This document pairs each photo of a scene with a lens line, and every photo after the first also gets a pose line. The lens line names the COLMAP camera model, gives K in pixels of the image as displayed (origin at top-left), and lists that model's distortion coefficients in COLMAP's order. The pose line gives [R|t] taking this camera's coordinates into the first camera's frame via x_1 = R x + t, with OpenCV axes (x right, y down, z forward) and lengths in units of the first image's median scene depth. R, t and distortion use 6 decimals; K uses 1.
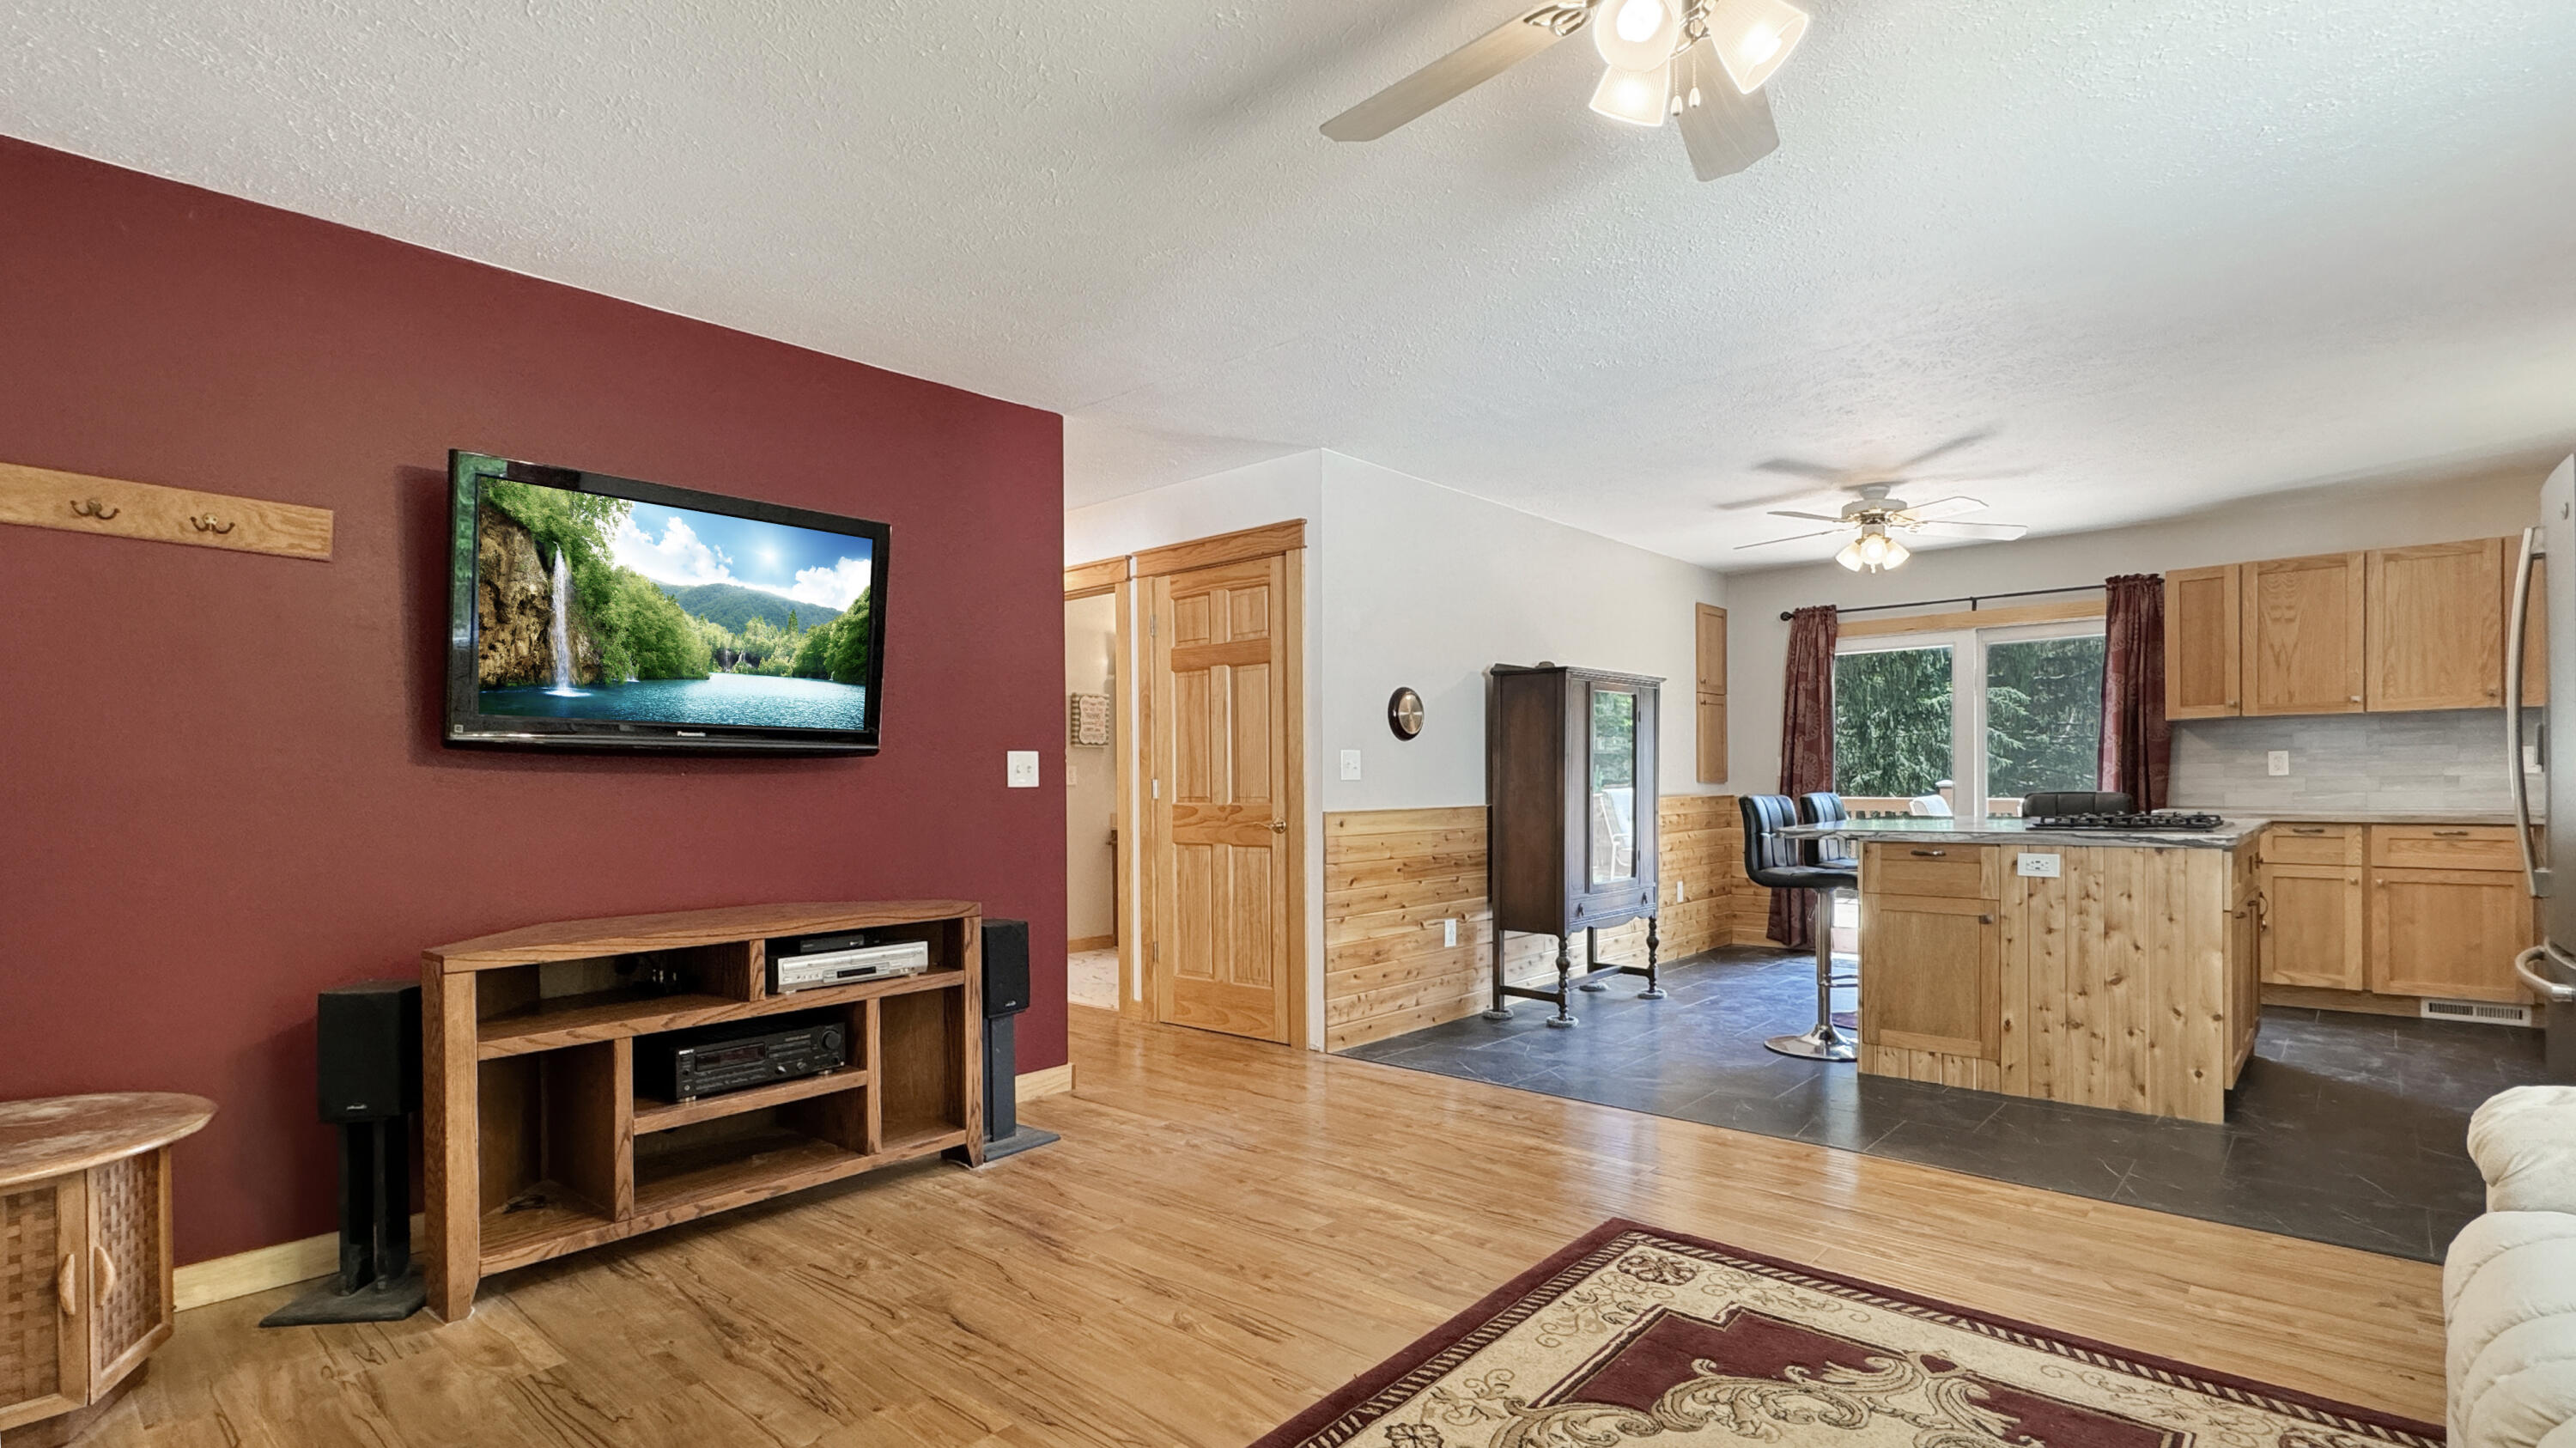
lens RADIAL K [[1213.2, 0, 1295.7], [0, 1213.2, 801.0], [0, 0, 1]] dist [0.000807, -0.000355]
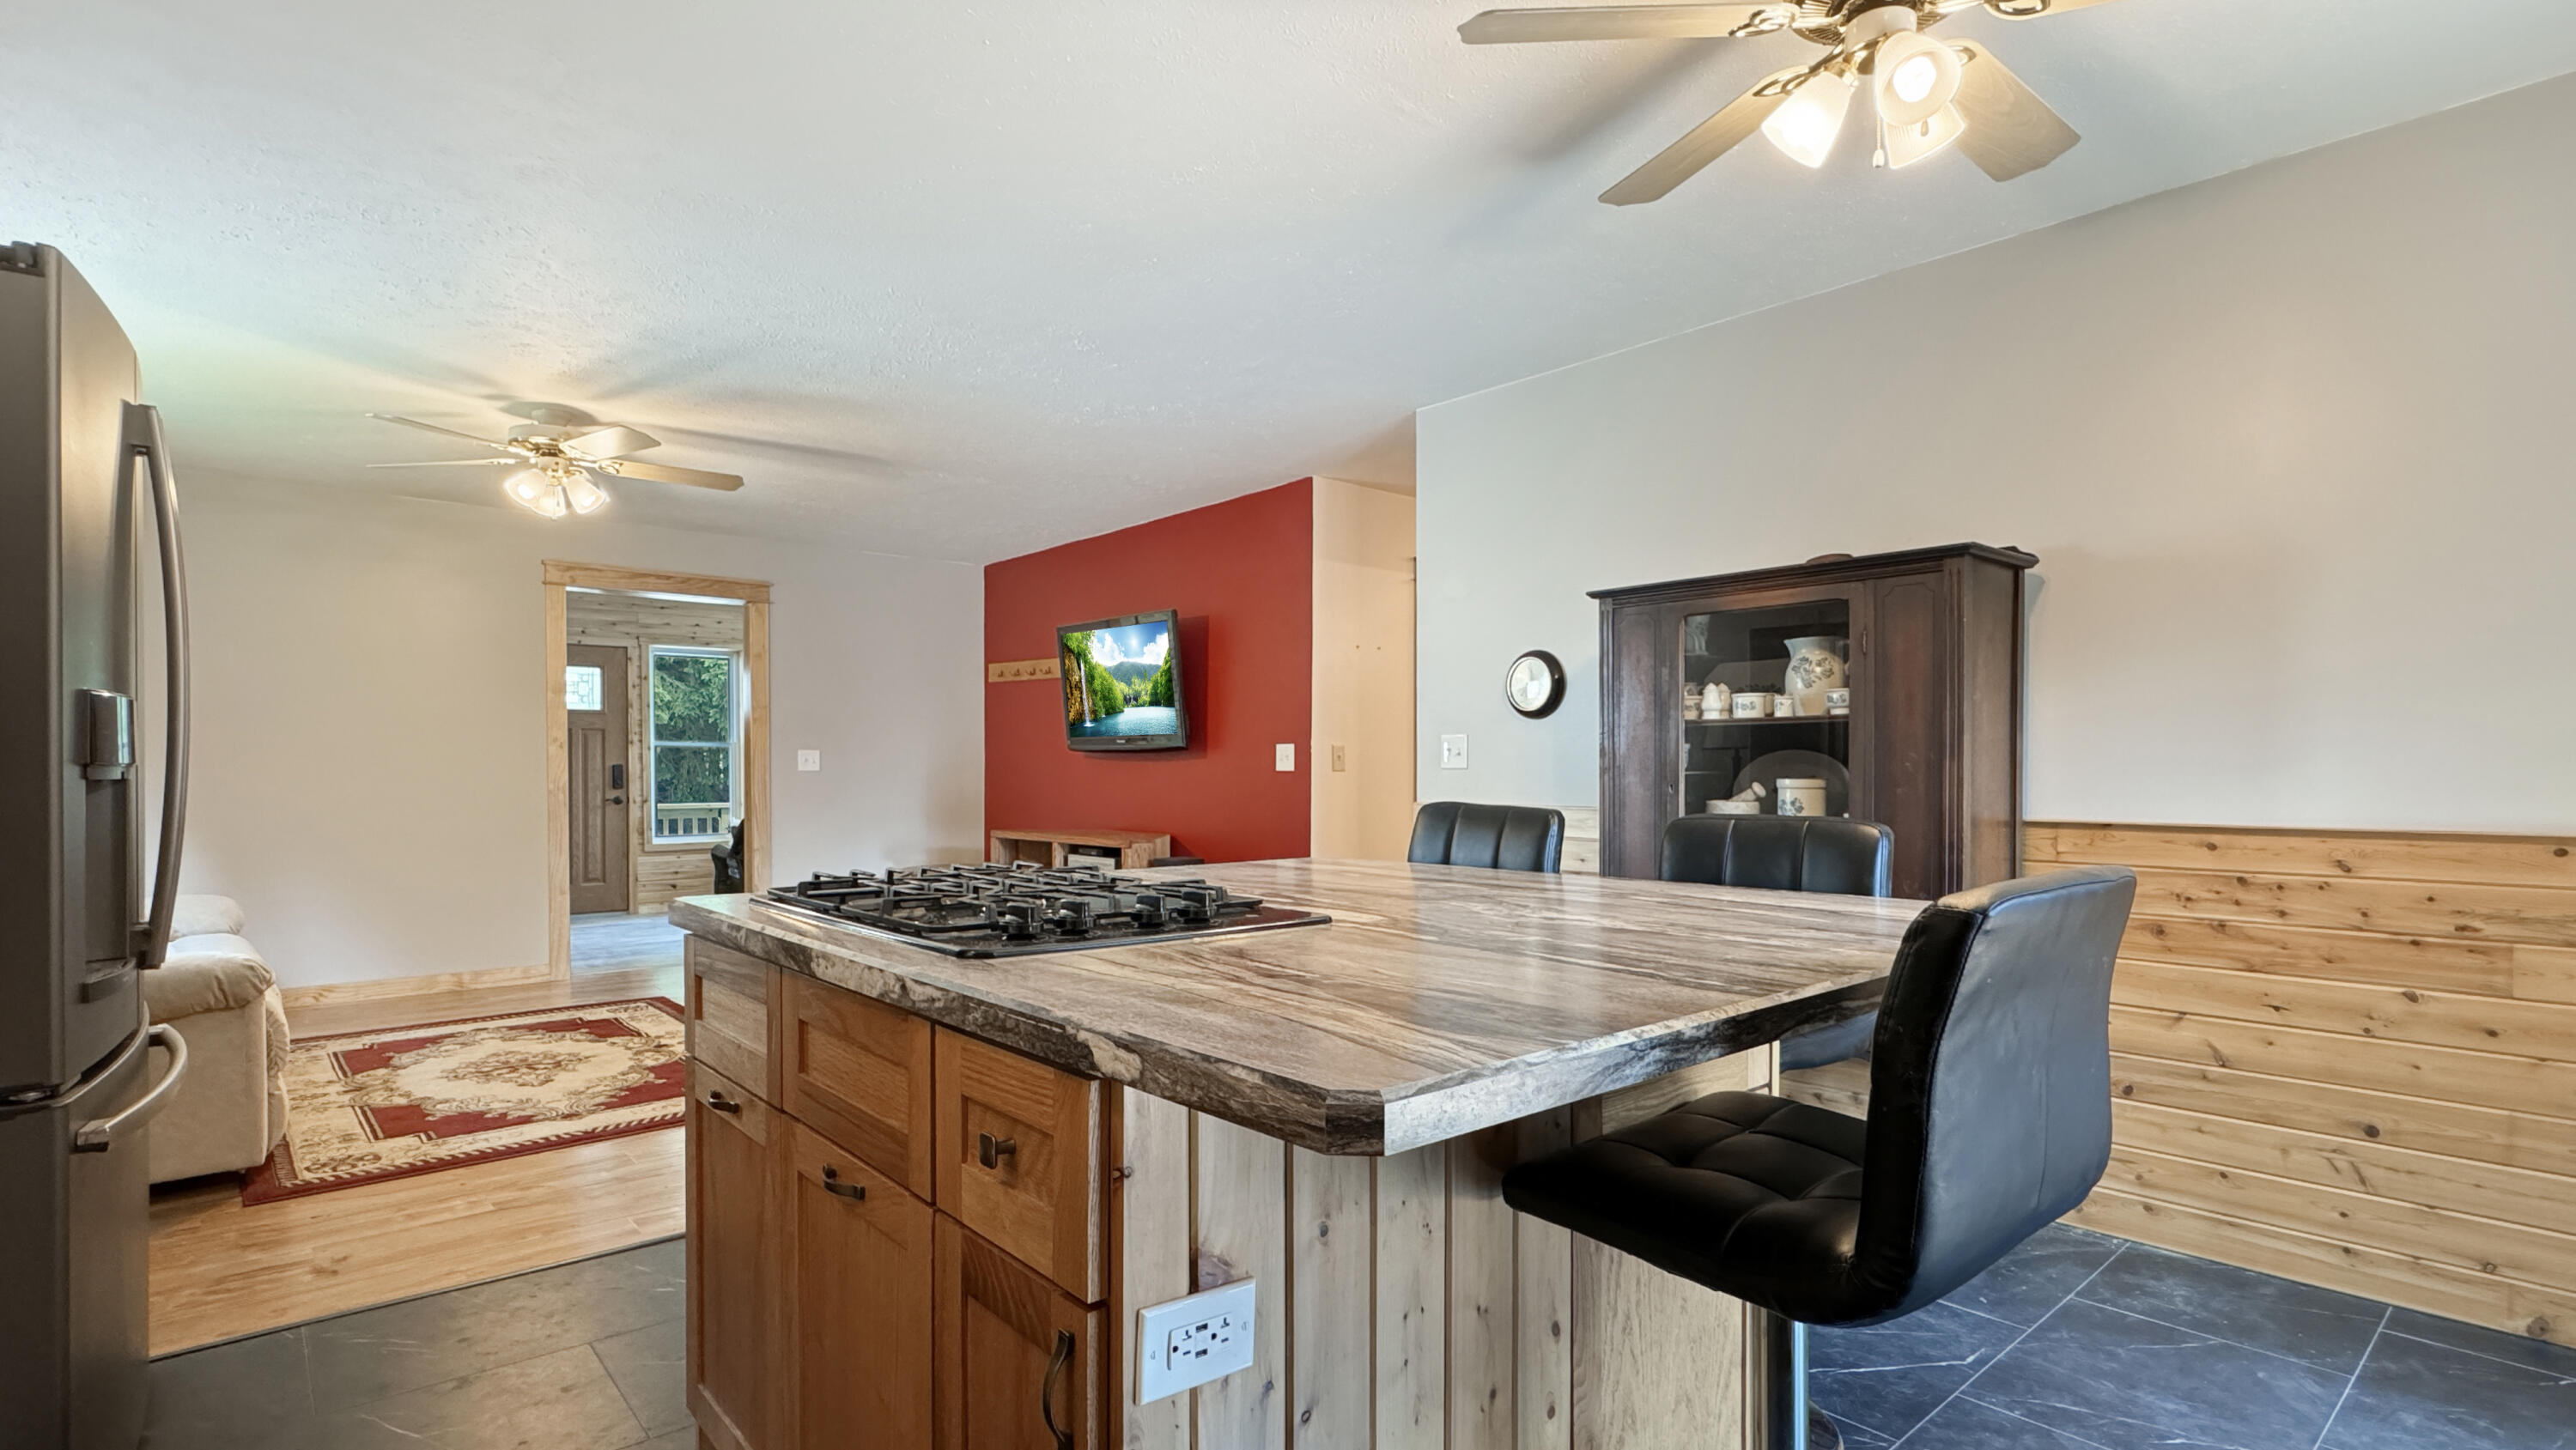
lens RADIAL K [[1213.5, 0, 1290.6], [0, 1213.5, 852.4], [0, 0, 1]] dist [0.000265, -0.000071]
pose [[-0.128276, 0.082992, -0.988260, 1.063819], [-0.013460, 0.996255, 0.085410, -0.034742], [0.991647, 0.024258, -0.126678, 1.143467]]
